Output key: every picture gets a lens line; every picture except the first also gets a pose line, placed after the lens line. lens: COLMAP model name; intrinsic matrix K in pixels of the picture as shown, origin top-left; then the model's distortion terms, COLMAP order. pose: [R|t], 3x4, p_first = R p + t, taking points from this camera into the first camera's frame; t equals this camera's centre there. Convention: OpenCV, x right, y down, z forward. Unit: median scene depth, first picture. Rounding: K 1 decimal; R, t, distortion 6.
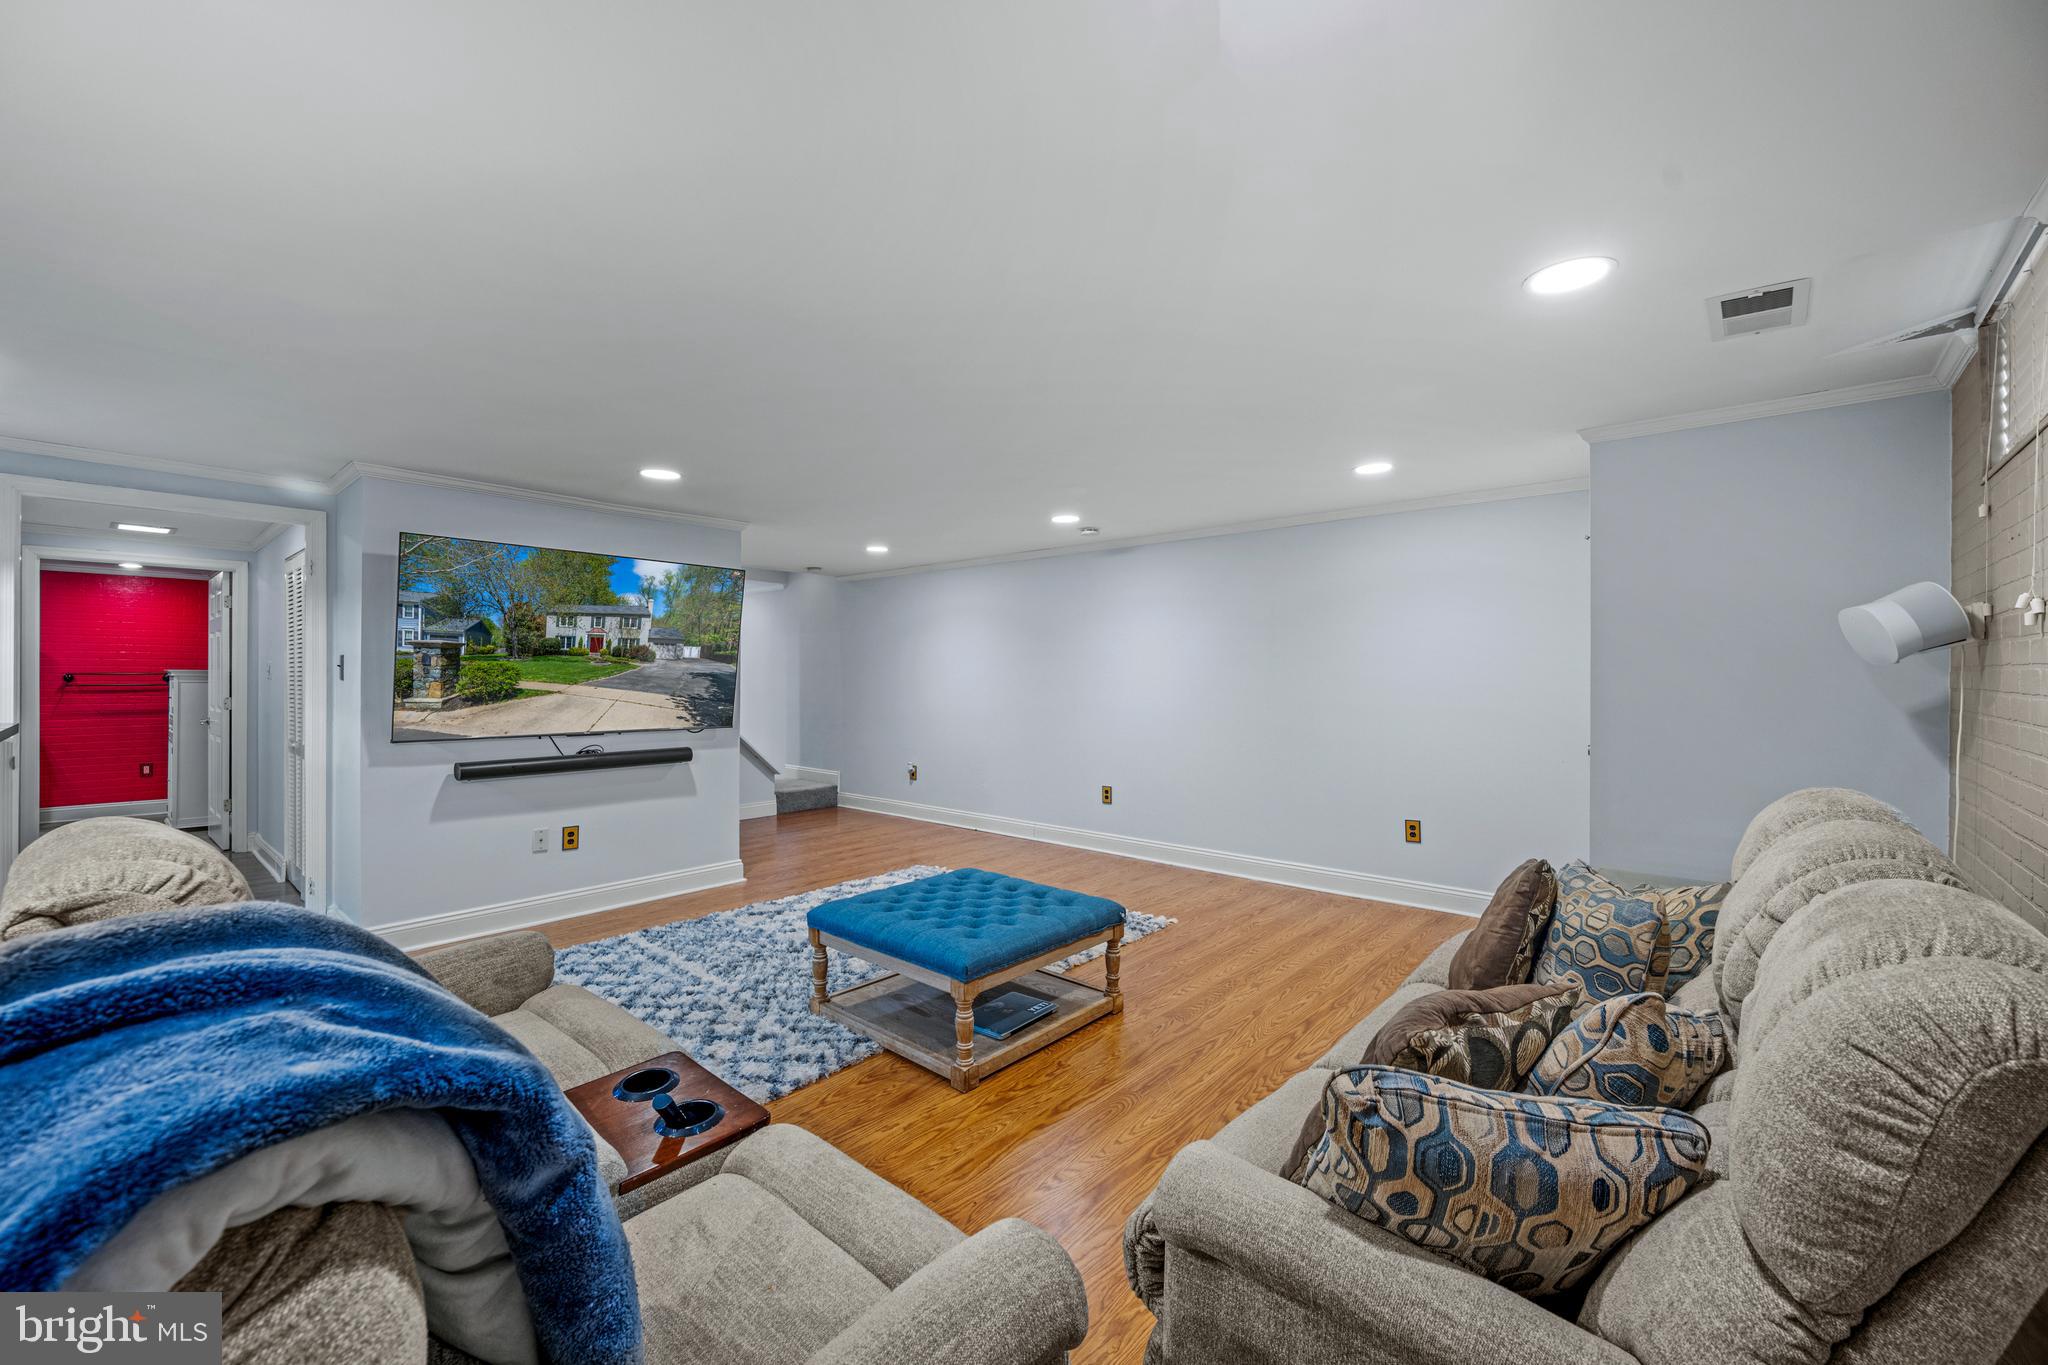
lens RADIAL K [[816.0, 0, 1020.7], [0, 816.0, 676.1], [0, 0, 1]] dist [-0.000001, 0.000050]
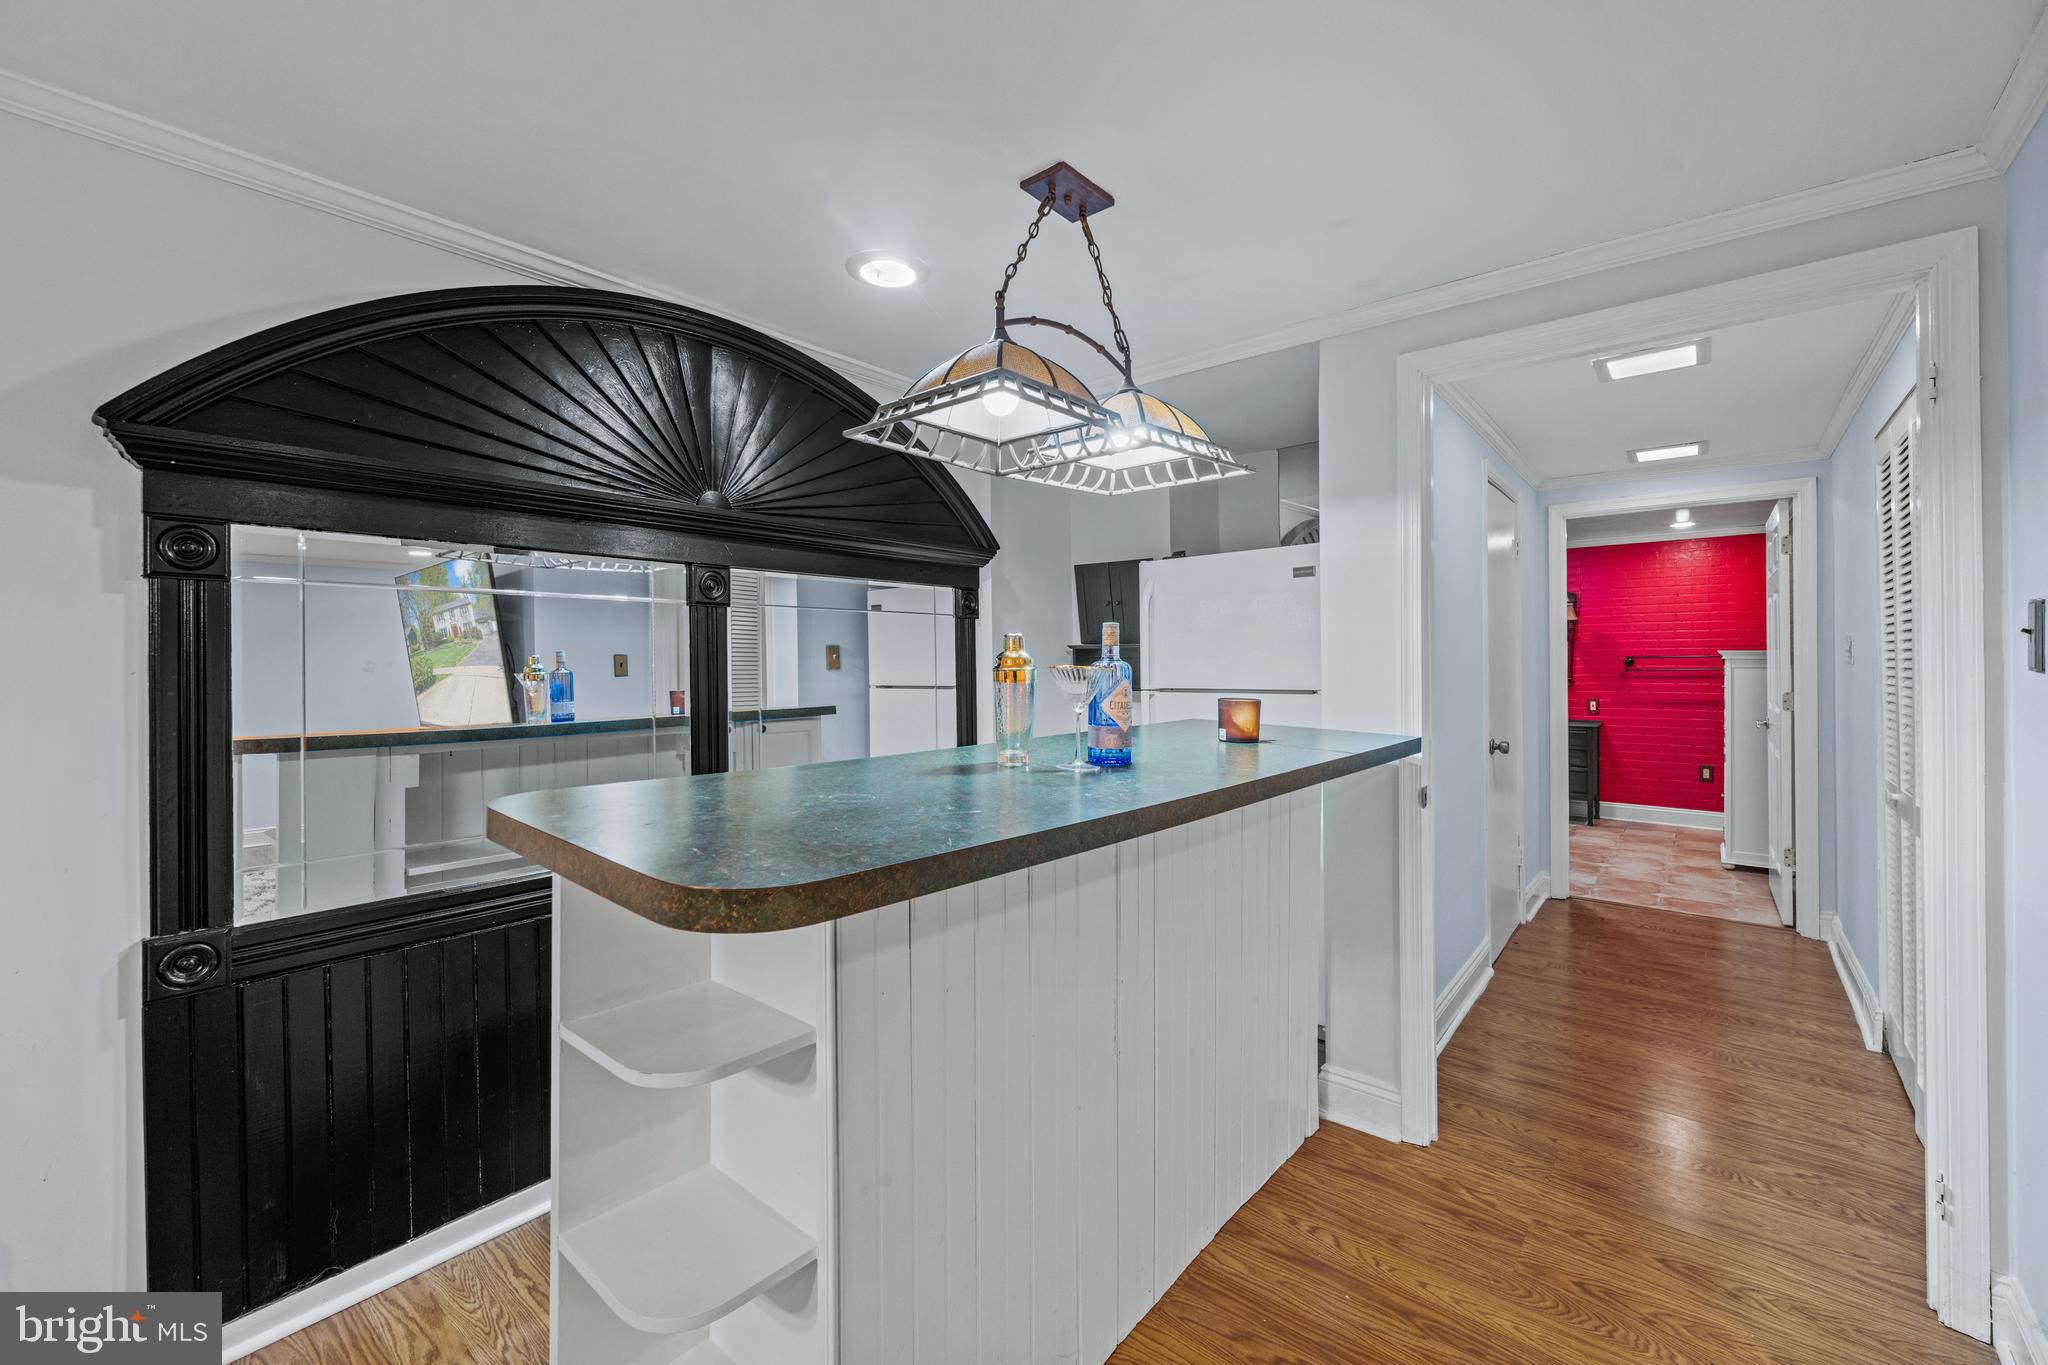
lens RADIAL K [[828.2, 0, 1028.0], [0, 828.2, 666.5], [0, 0, 1]] dist [-0.000140, -0.000091]
pose [[0.029732, 0.000192, -0.999558, -0.316435], [0.011893, 0.999929, 0.000546, -0.001074], [0.999487, -0.011904, 0.029728, 0.359476]]
